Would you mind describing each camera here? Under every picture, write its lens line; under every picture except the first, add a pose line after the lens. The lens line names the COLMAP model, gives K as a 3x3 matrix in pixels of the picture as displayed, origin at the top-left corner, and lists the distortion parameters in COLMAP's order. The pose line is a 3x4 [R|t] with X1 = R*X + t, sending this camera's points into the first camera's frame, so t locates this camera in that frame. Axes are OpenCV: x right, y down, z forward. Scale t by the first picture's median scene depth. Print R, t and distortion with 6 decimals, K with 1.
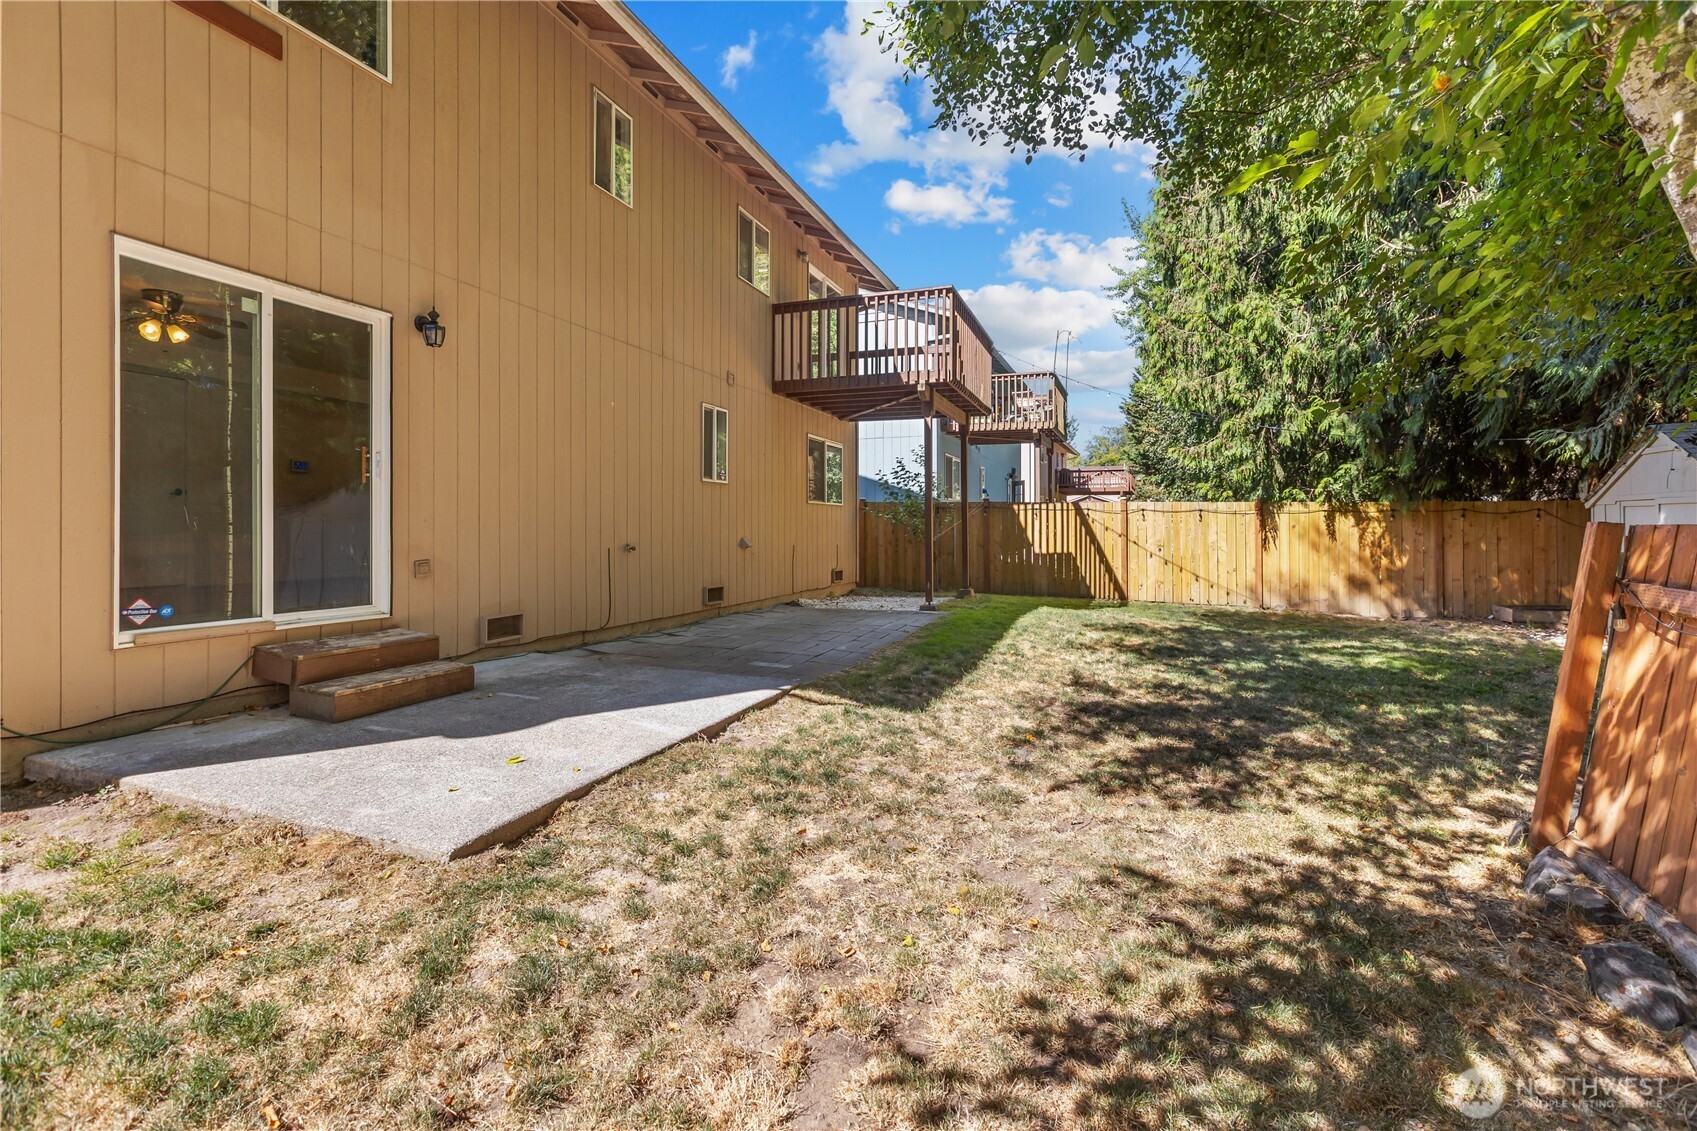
lens RADIAL K [[784.8, 0, 920.9], [0, 784.8, 523.5], [0, 0, 1]] dist [0.001486, -0.001047]
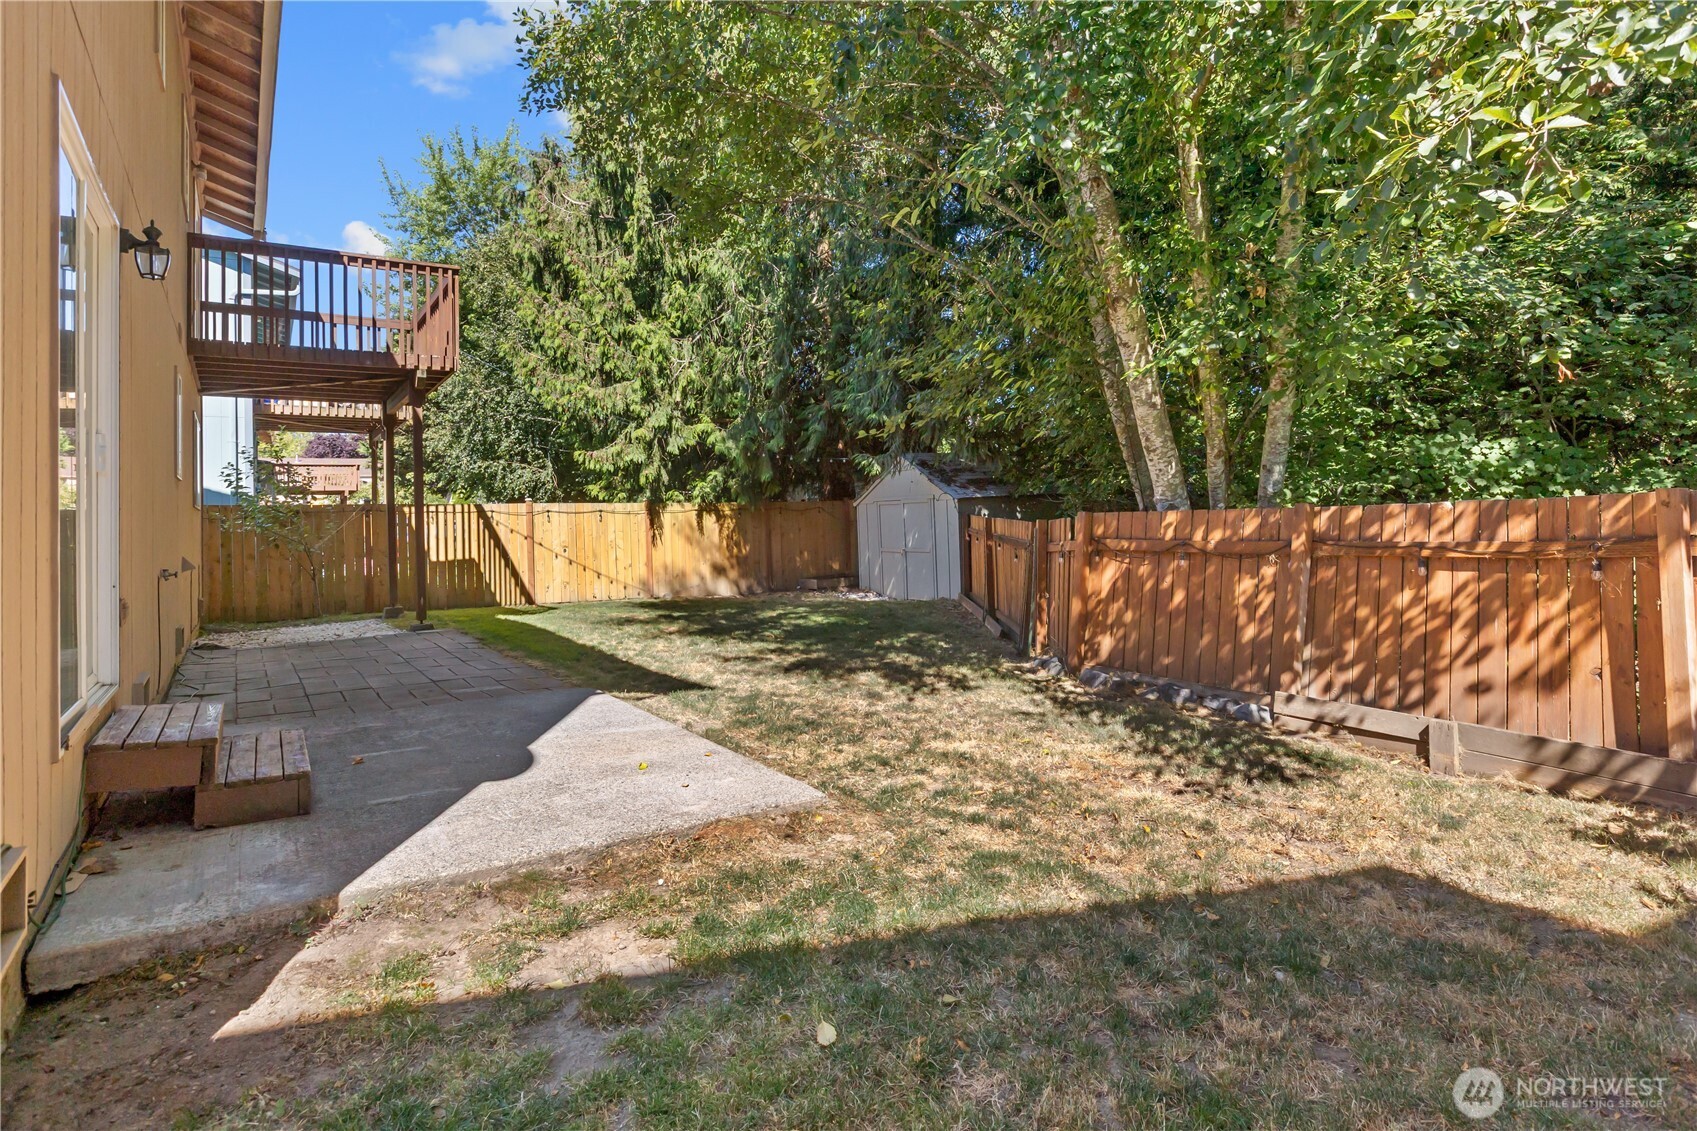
lens RADIAL K [[845.8, 0, 863.4], [0, 845.8, 501.3], [0, 0, 1]] dist [-0.000573, -0.001575]
pose [[0.587983, -0.002364, 0.808870, -0.372913], [0.026273, 0.999524, -0.016178, -0.002138], [-0.808447, 0.030764, 0.587765, 0.040772]]
